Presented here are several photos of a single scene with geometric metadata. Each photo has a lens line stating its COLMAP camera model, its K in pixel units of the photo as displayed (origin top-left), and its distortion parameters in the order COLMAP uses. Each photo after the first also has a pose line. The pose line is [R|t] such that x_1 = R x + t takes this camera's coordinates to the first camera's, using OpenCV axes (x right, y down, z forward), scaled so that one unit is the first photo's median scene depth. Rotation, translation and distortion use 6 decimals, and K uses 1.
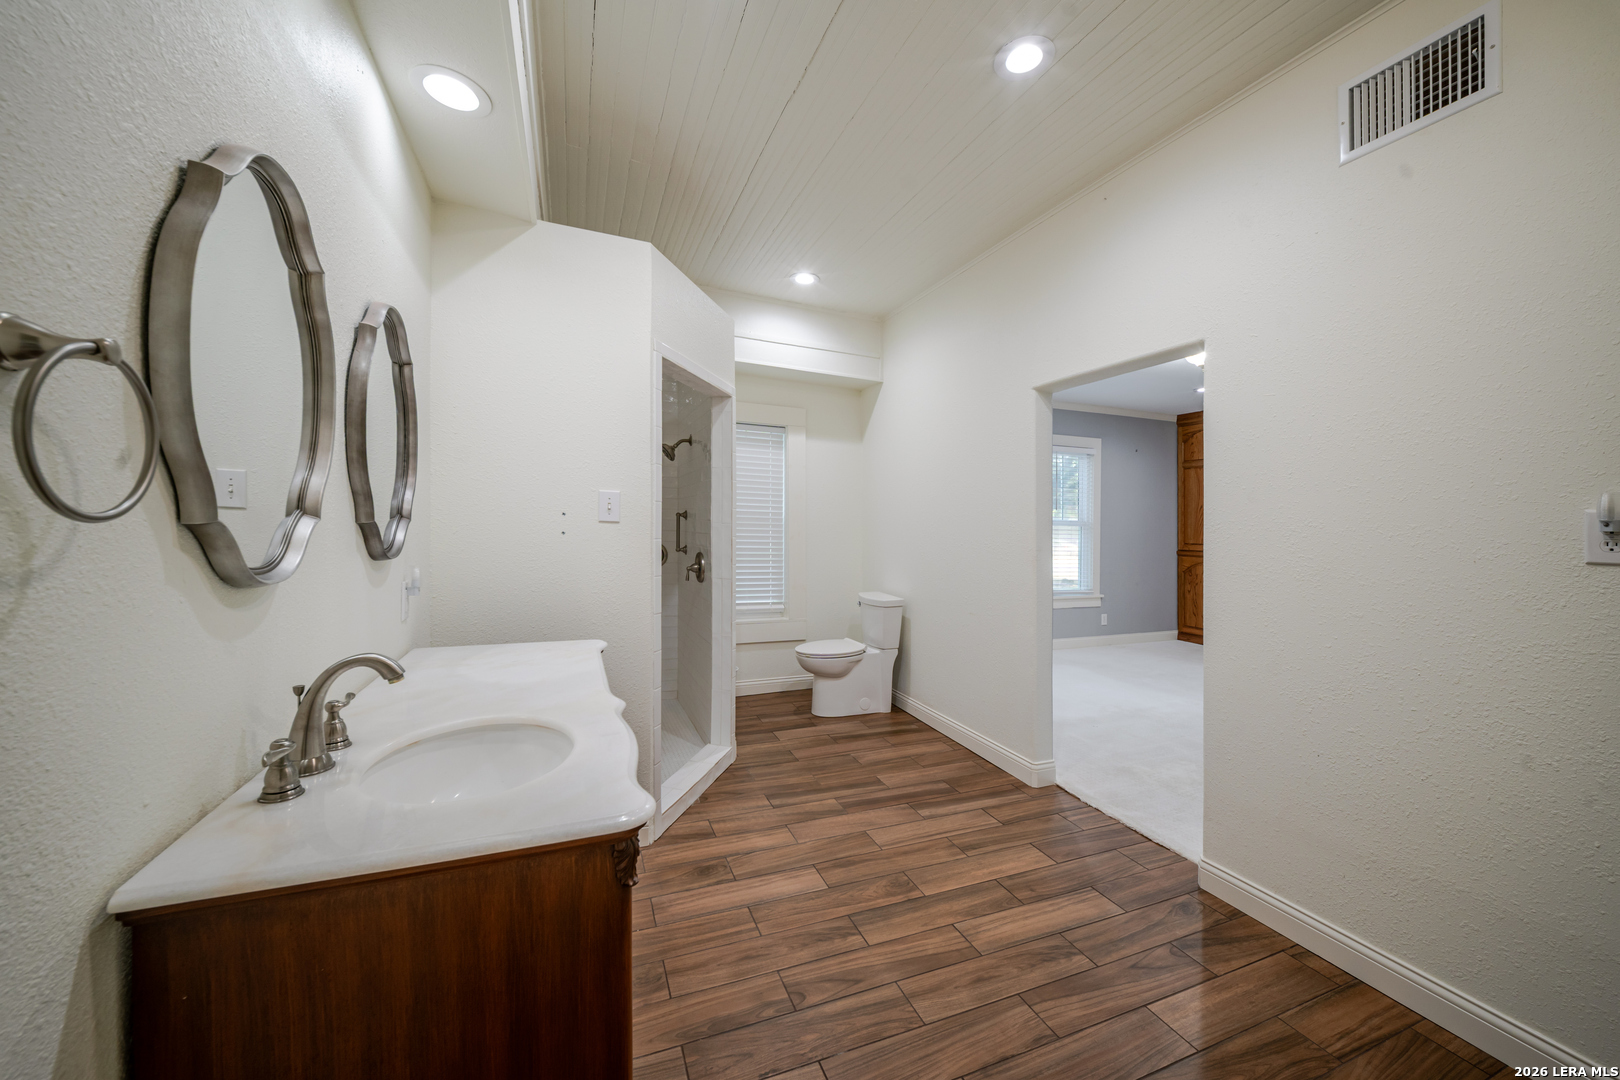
lens RADIAL K [[589.9, 0, 810.7], [0, 589.9, 525.4], [0, 0, 1]] dist [0.010849, -0.003768]
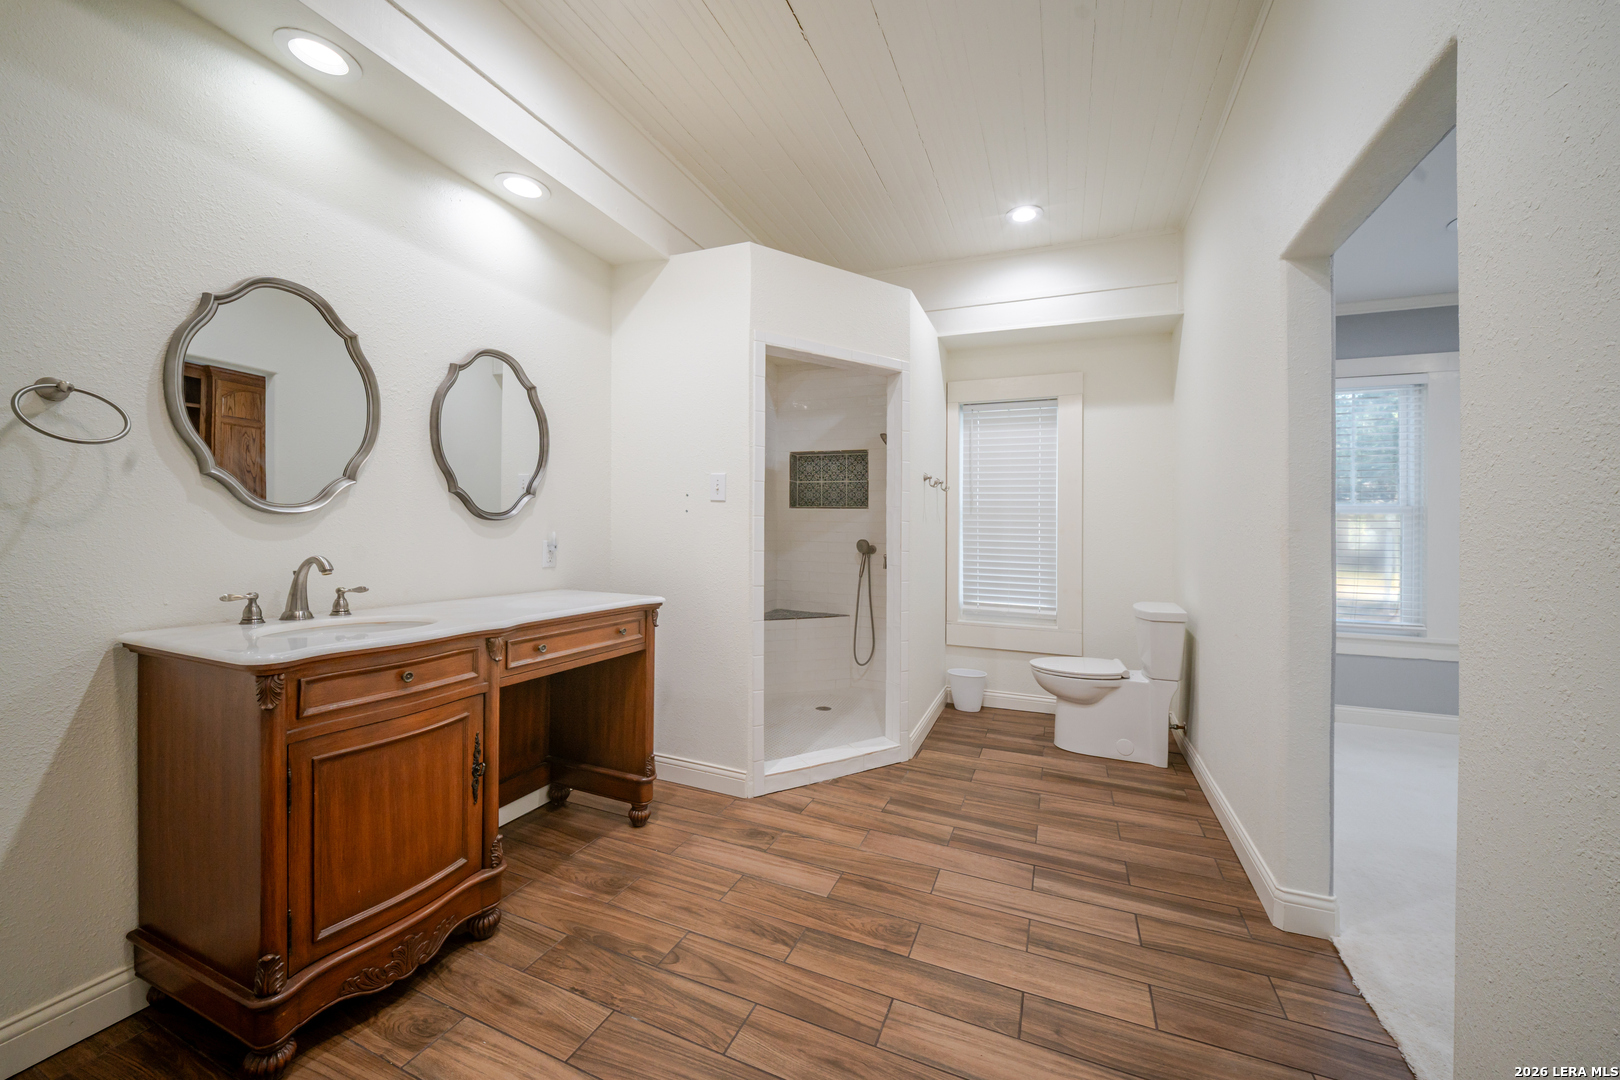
lens RADIAL K [[589.9, 0, 811.4], [0, 589.9, 539.0], [0, 0, 1]] dist [0.010849, -0.003768]
pose [[0.720346, -0.000286, -0.693614, 0.516247], [-0.002190, 0.999994, -0.002687, 0.063029], [0.693611, 0.003454, 0.720341, 0.280106]]
